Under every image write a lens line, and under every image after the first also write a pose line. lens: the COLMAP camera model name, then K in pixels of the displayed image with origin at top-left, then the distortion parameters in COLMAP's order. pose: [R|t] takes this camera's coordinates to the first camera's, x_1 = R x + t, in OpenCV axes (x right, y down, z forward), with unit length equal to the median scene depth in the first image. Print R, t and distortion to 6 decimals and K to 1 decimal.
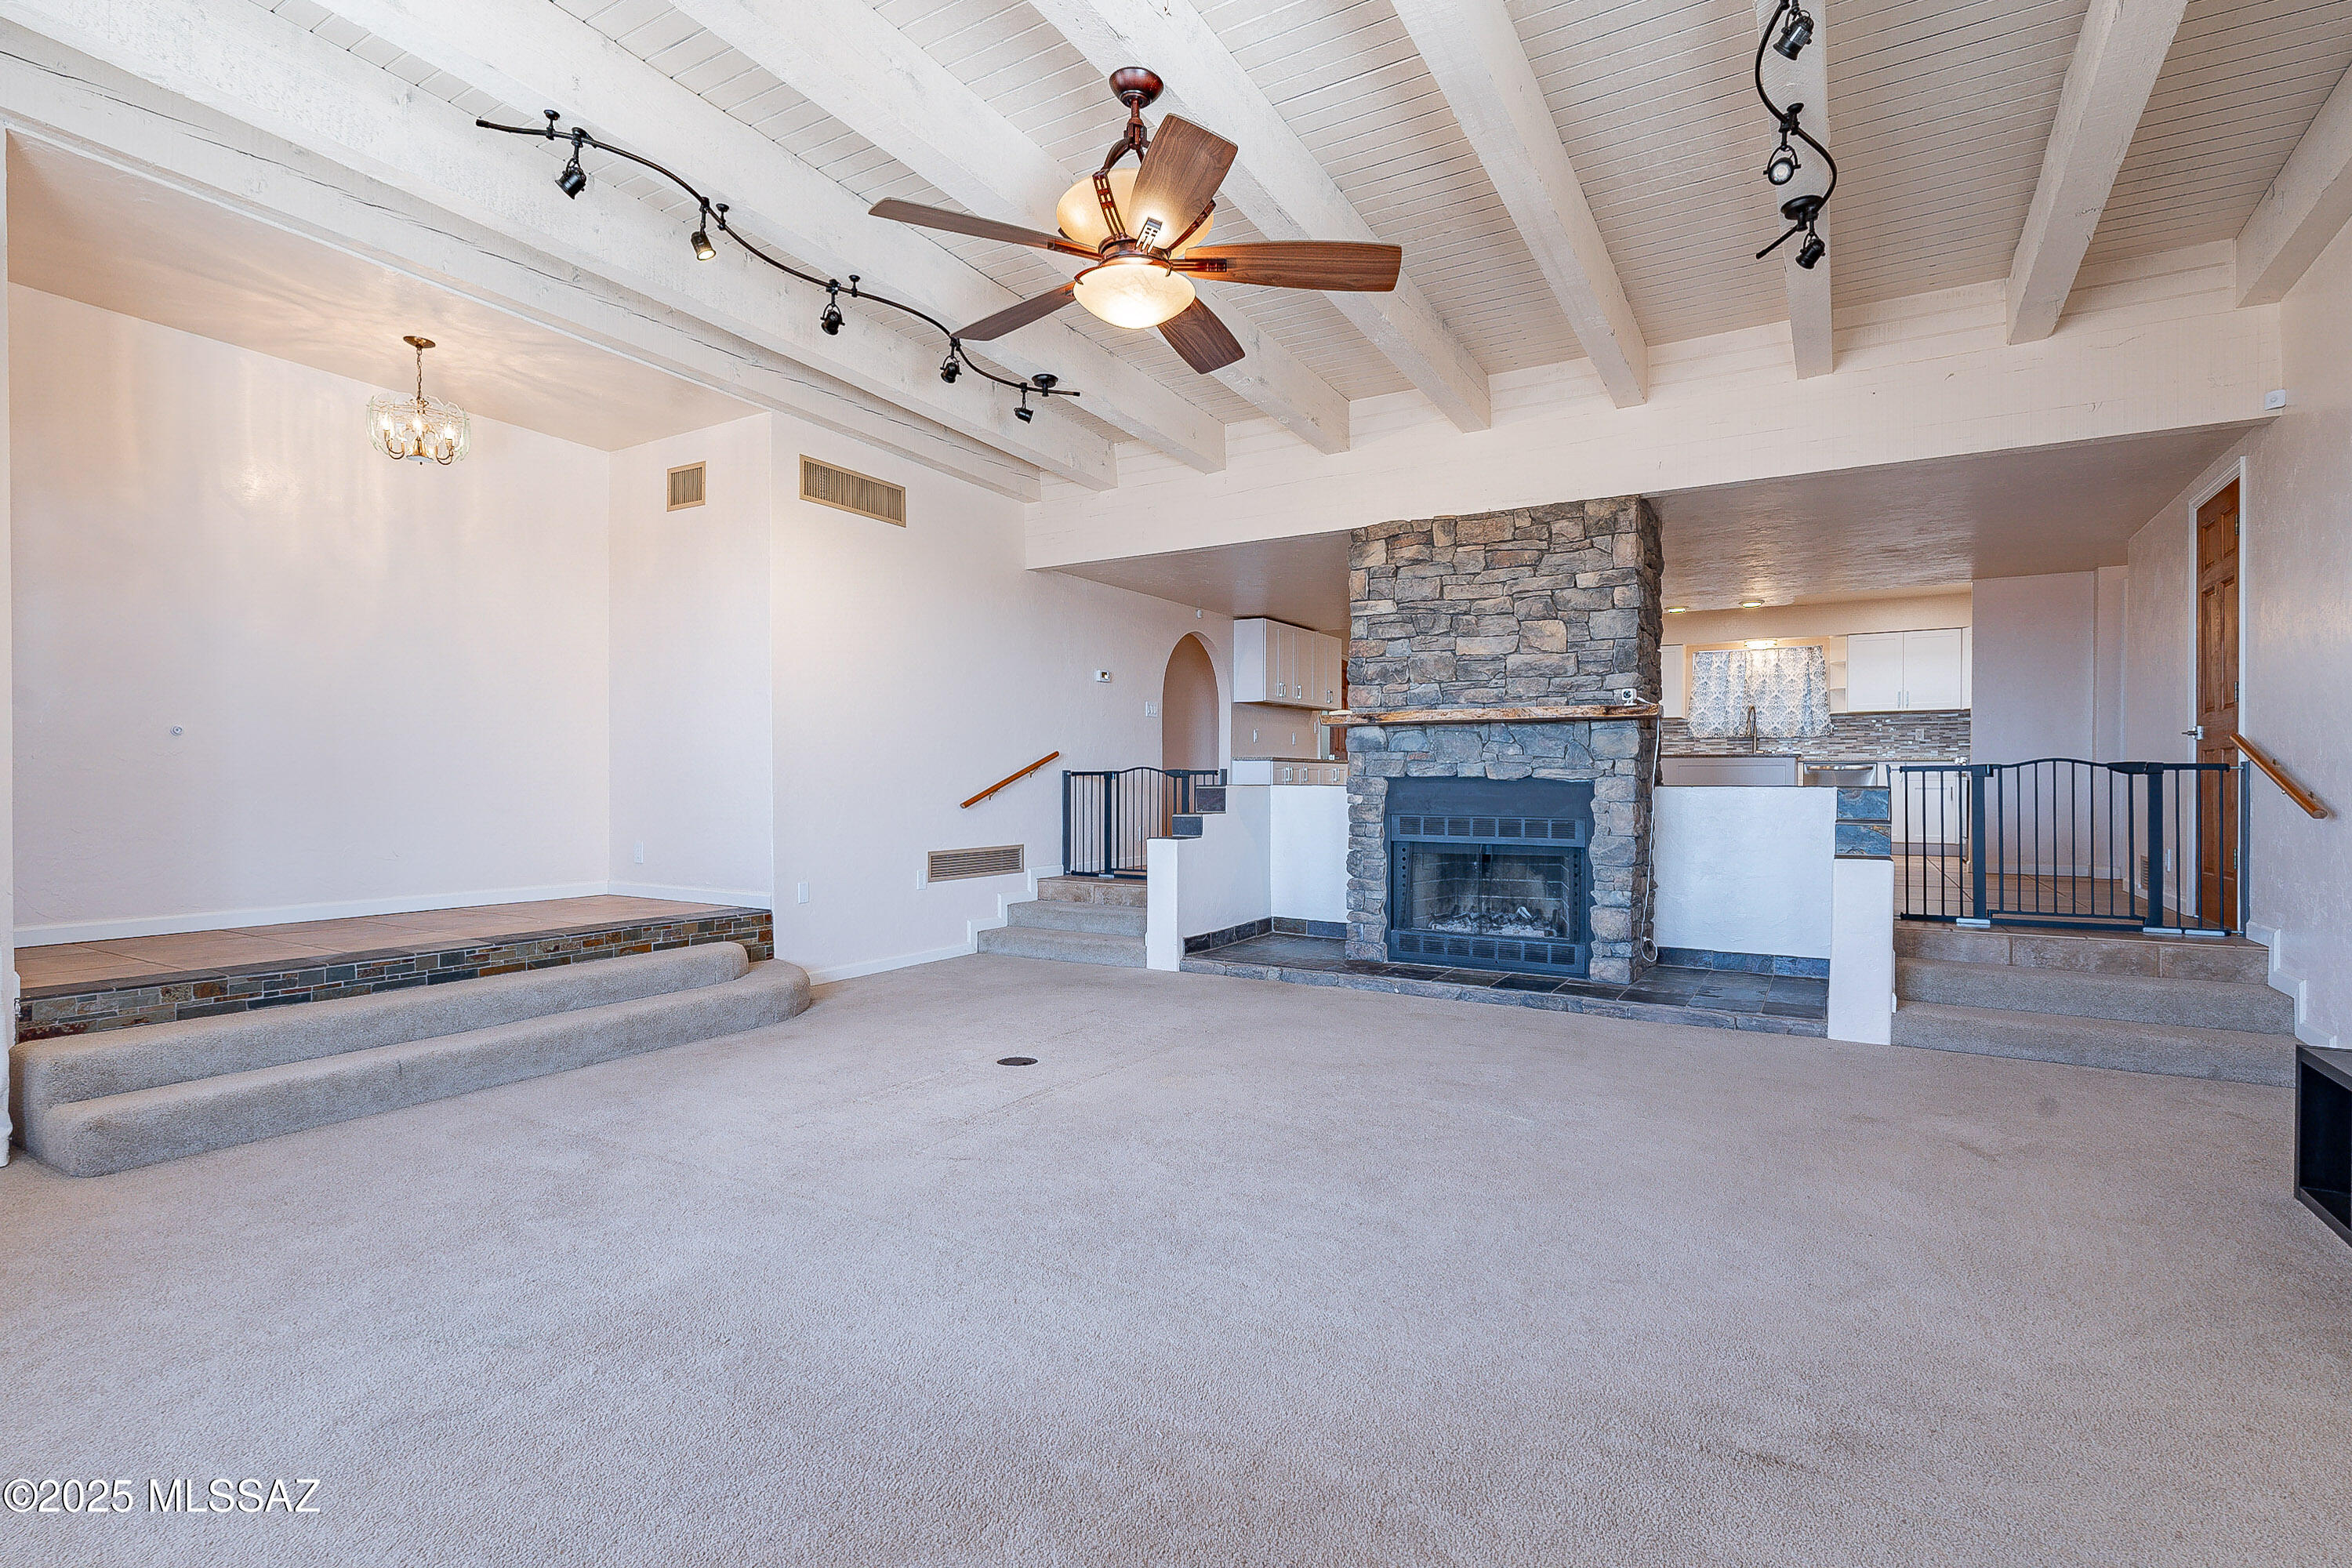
lens RADIAL K [[1120.5, 0, 1174.4], [0, 1120.5, 785.6], [0, 0, 1]] dist [0.000122, 0.000006]
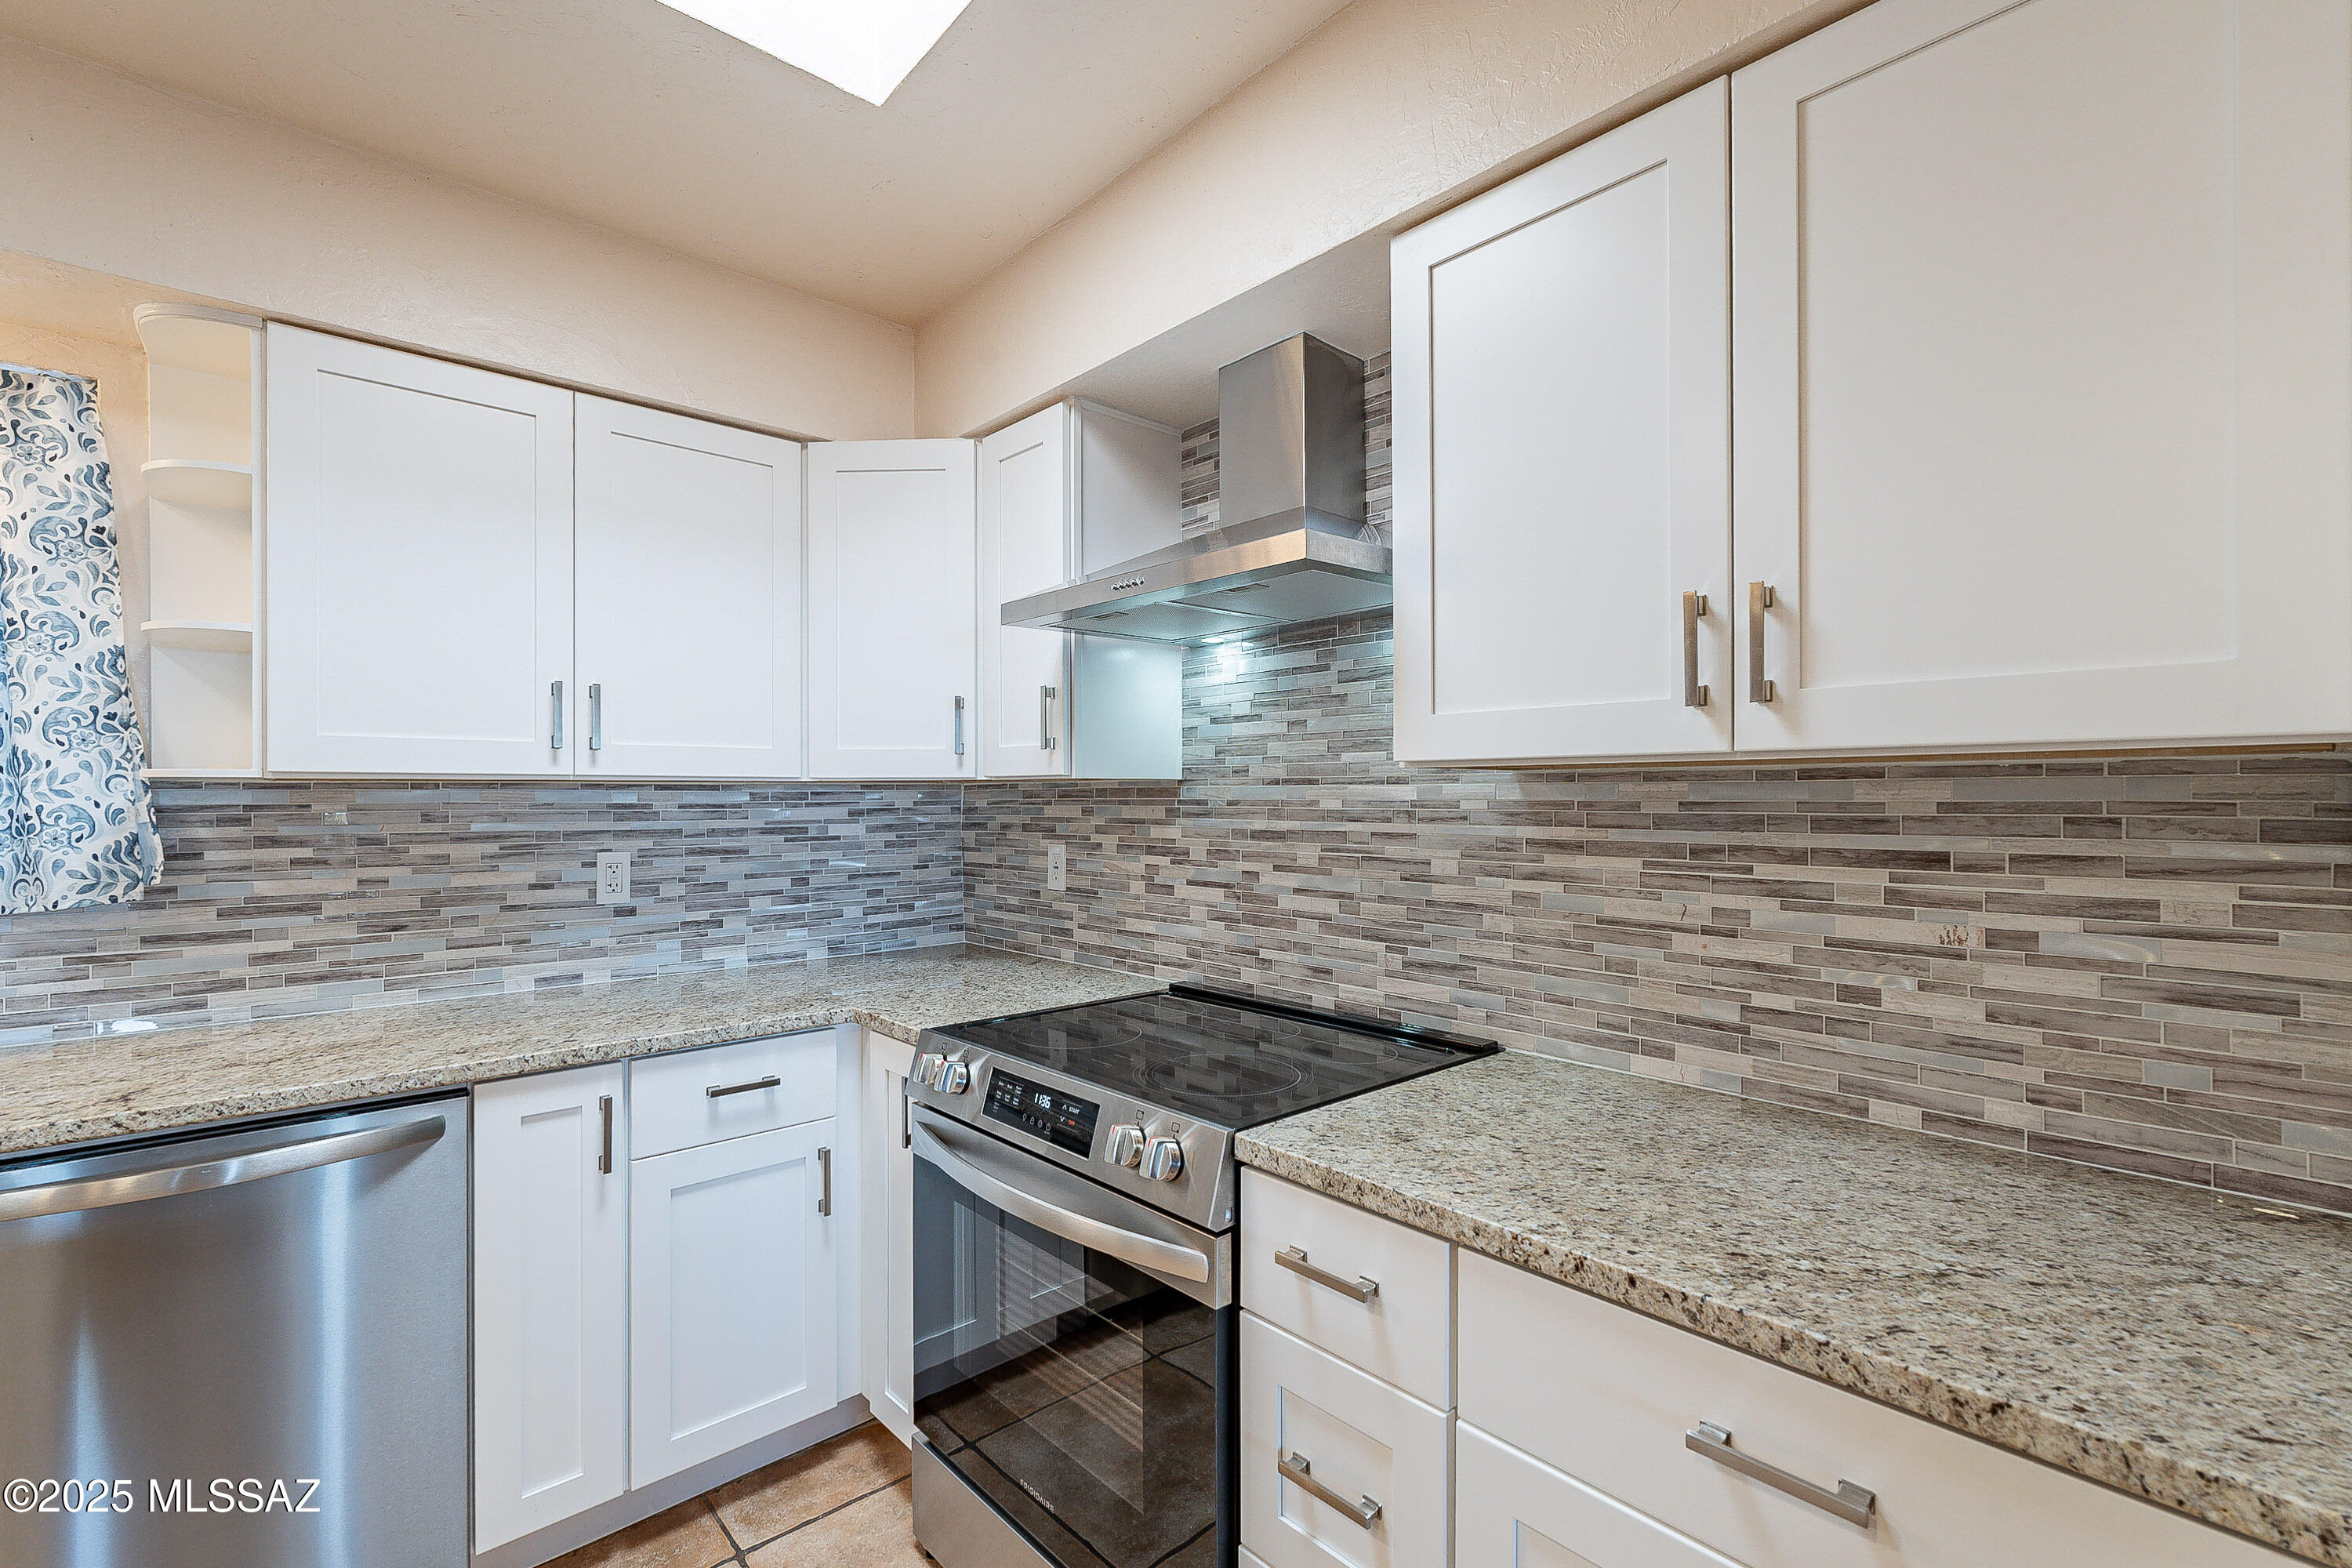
lens RADIAL K [[1040.6, 0, 1175.7], [0, 1040.6, 788.8], [0, 0, 1]] dist [0.000999, -0.000022]
pose [[0.295456, -0.000452, 0.955356, 0.481073], [0.000478, 1.000000, 0.000326, -0.062645], [-0.955356, 0.000360, 0.295456, 0.805036]]
